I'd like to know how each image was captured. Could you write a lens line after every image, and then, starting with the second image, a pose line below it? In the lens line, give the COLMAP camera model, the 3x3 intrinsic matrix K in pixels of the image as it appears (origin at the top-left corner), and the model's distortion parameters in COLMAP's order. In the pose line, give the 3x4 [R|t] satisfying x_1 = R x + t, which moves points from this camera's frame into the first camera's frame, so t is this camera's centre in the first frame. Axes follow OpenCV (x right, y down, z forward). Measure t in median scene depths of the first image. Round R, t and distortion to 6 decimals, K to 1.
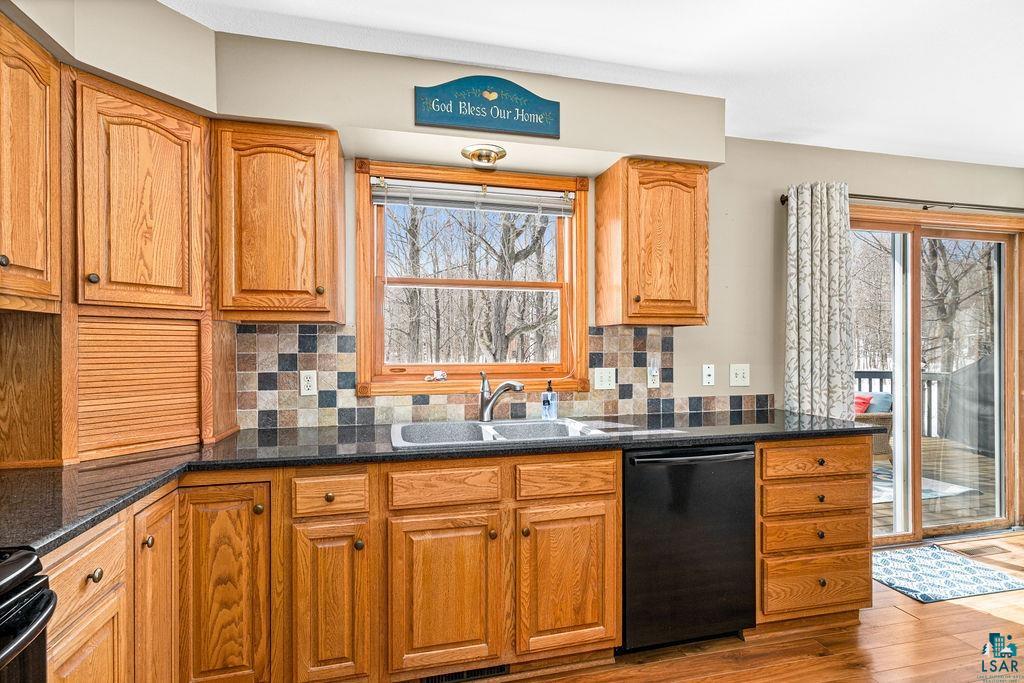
lens RADIAL K [[490.2, 0, 512.9], [0, 490.2, 345.8], [0, 0, 1]] dist [-0.000643, 0.000378]
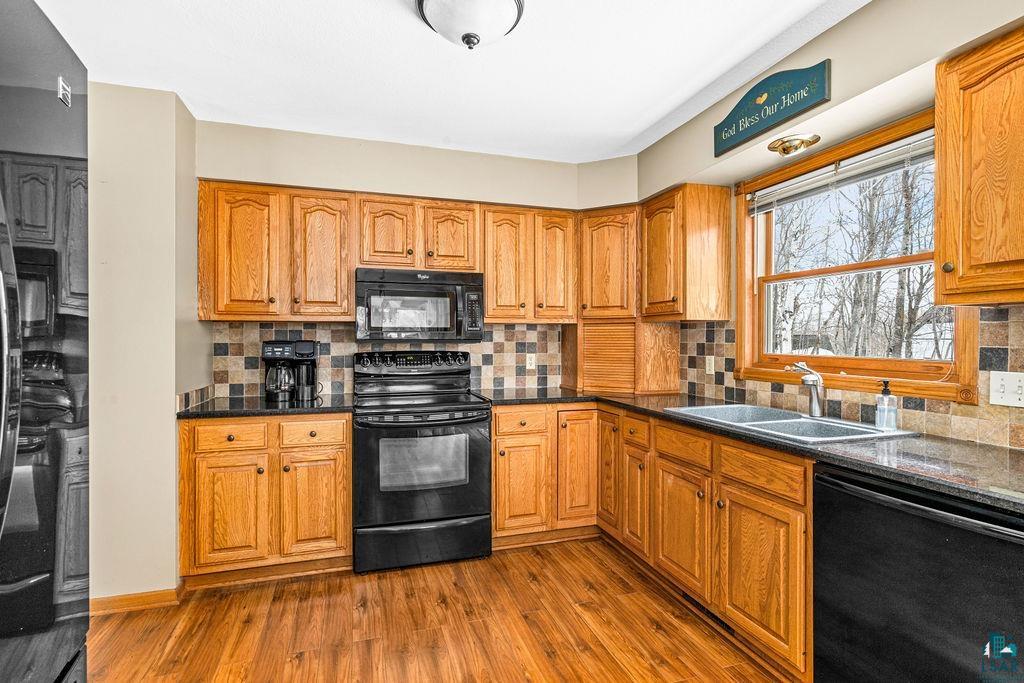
lens RADIAL K [[493.0, 0, 511.0], [0, 493.0, 339.3], [0, 0, 1]] dist [-0.002583, 0.000360]
pose [[0.074158, 0.003854, -0.997239, 0.903408], [0.001582, 0.999991, 0.003982, -0.001161], [0.997245, -0.001873, 0.074151, 0.359727]]
